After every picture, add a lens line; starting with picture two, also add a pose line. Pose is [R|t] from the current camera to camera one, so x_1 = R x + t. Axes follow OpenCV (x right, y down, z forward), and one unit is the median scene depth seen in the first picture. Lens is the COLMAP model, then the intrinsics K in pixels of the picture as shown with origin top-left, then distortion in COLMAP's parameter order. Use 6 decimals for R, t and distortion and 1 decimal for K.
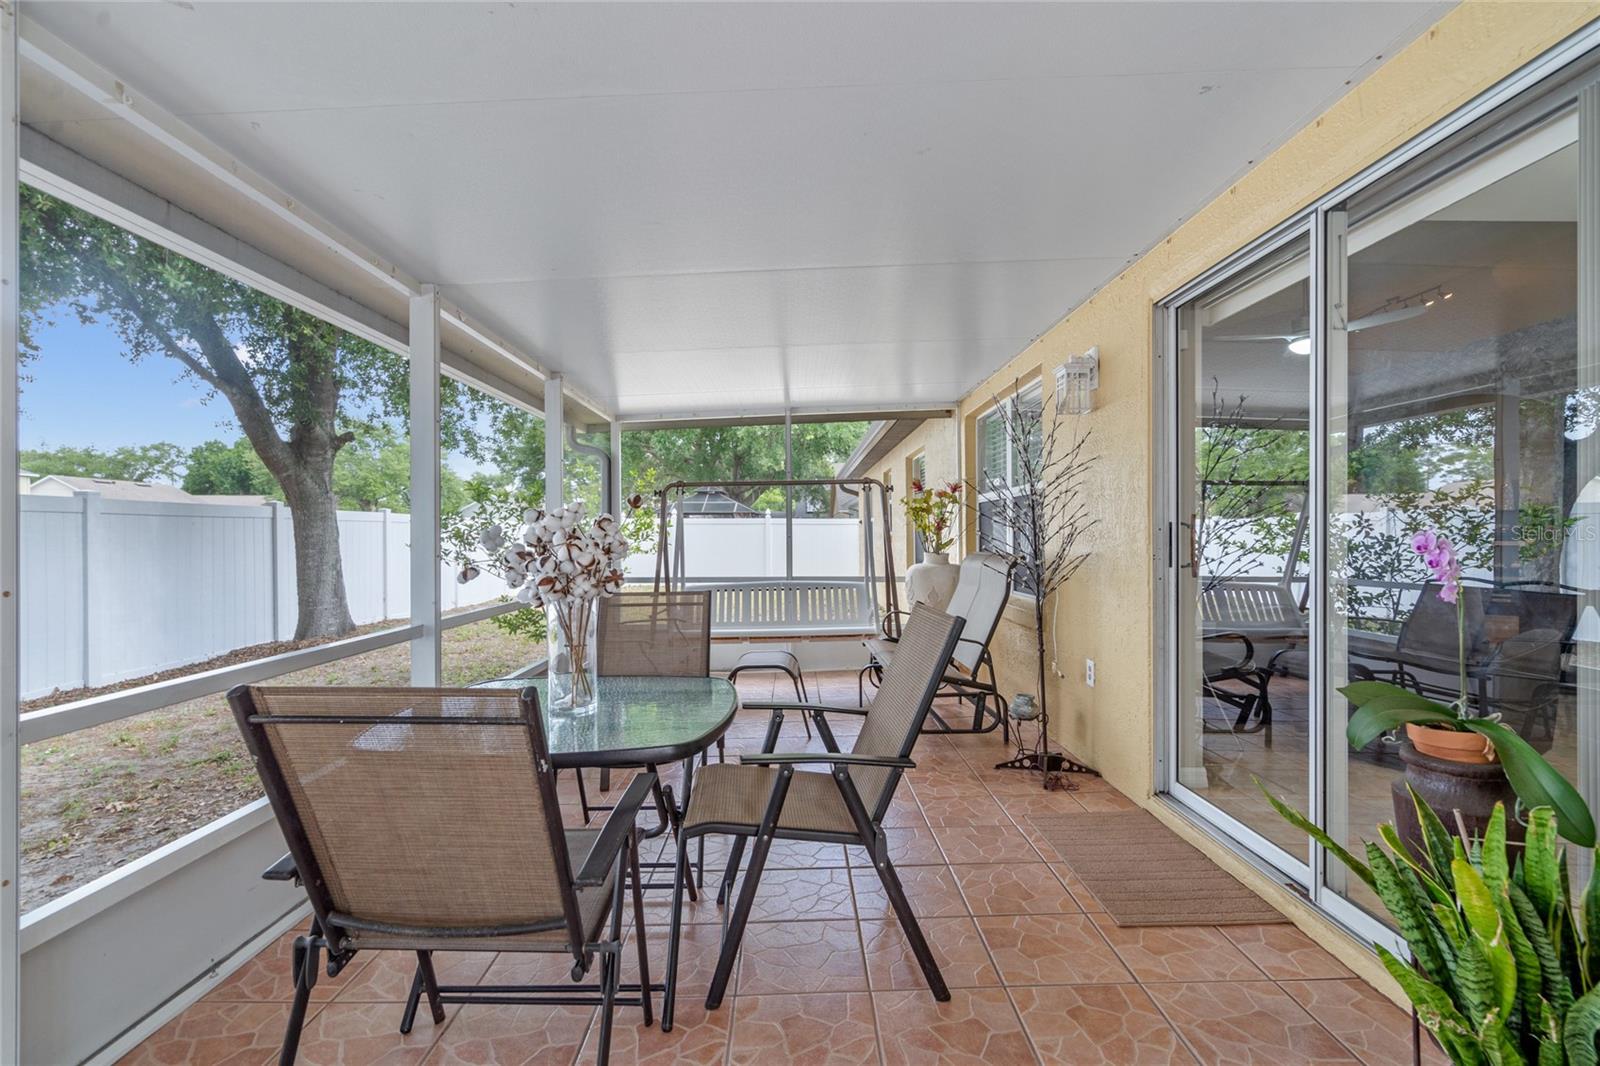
lens RADIAL K [[723.3, 0, 798.6], [0, 723.3, 537.1], [0, 0, 1]] dist [0.000774, 0.001217]
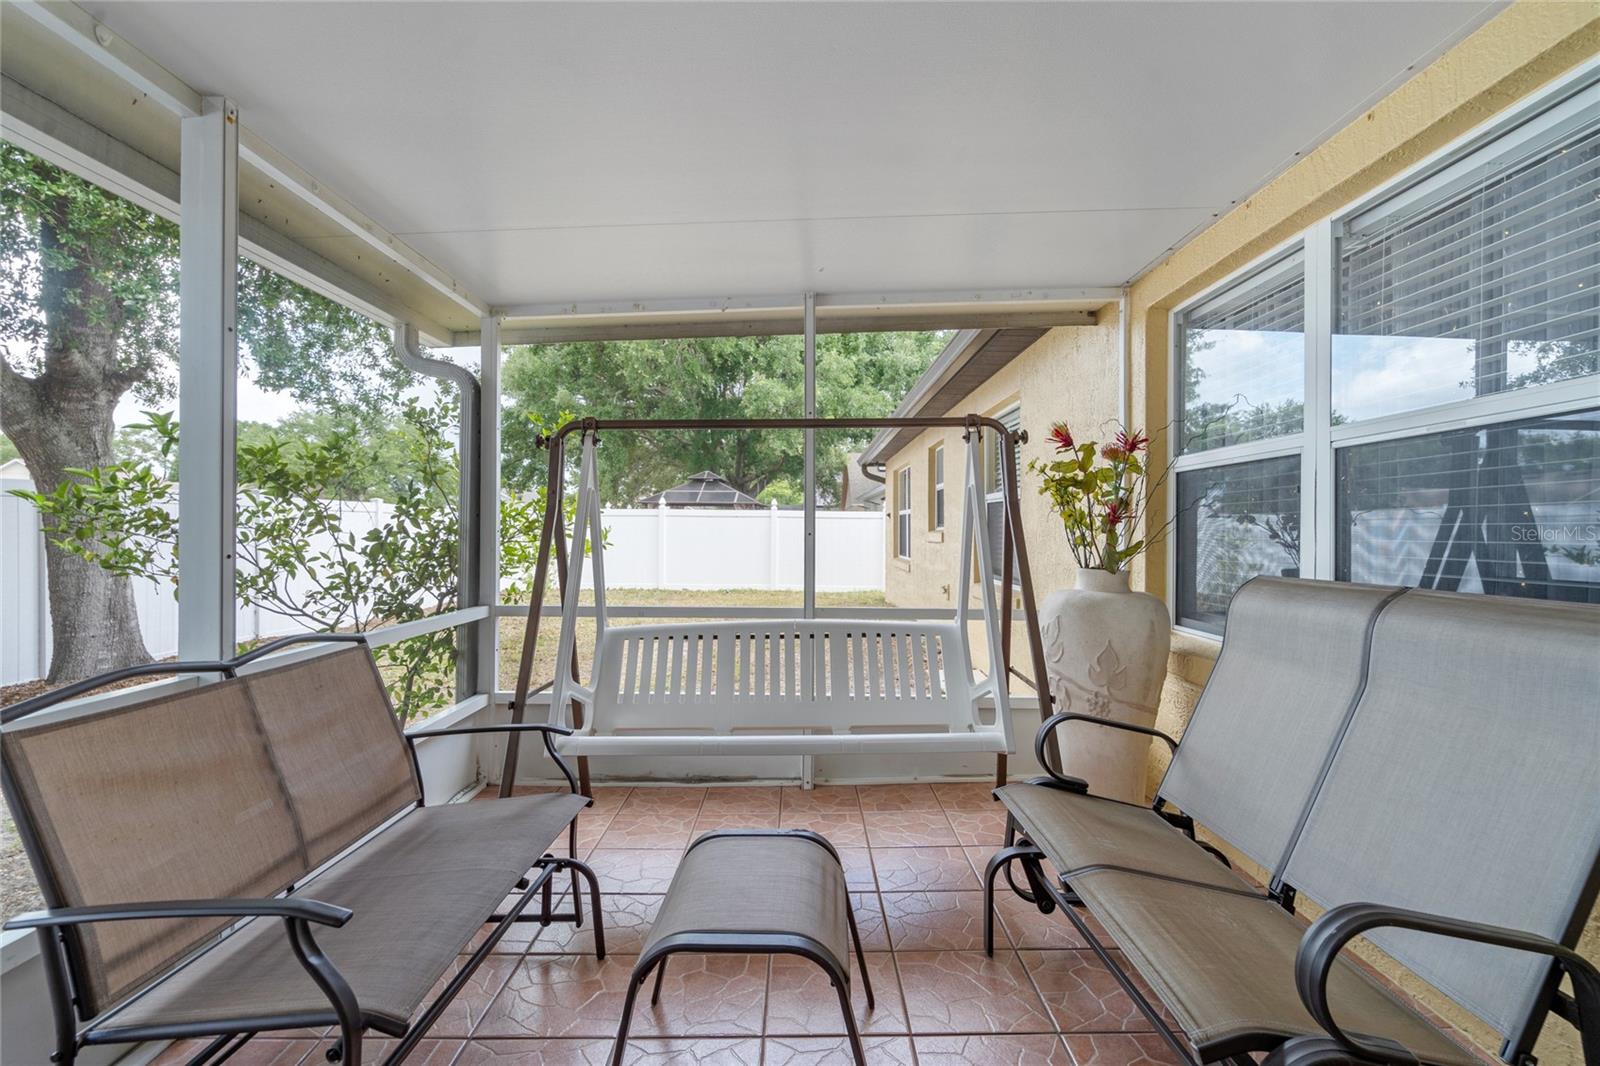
lens RADIAL K [[723.3, 0, 798.6], [0, 723.3, 537.1], [0, 0, 1]] dist [0.000774, 0.001217]
pose [[0.999903, 0.010350, -0.009351, -0.012271], [-0.010285, 0.999923, 0.006930, -0.001234], [0.009422, -0.006833, 0.999932, 0.364906]]
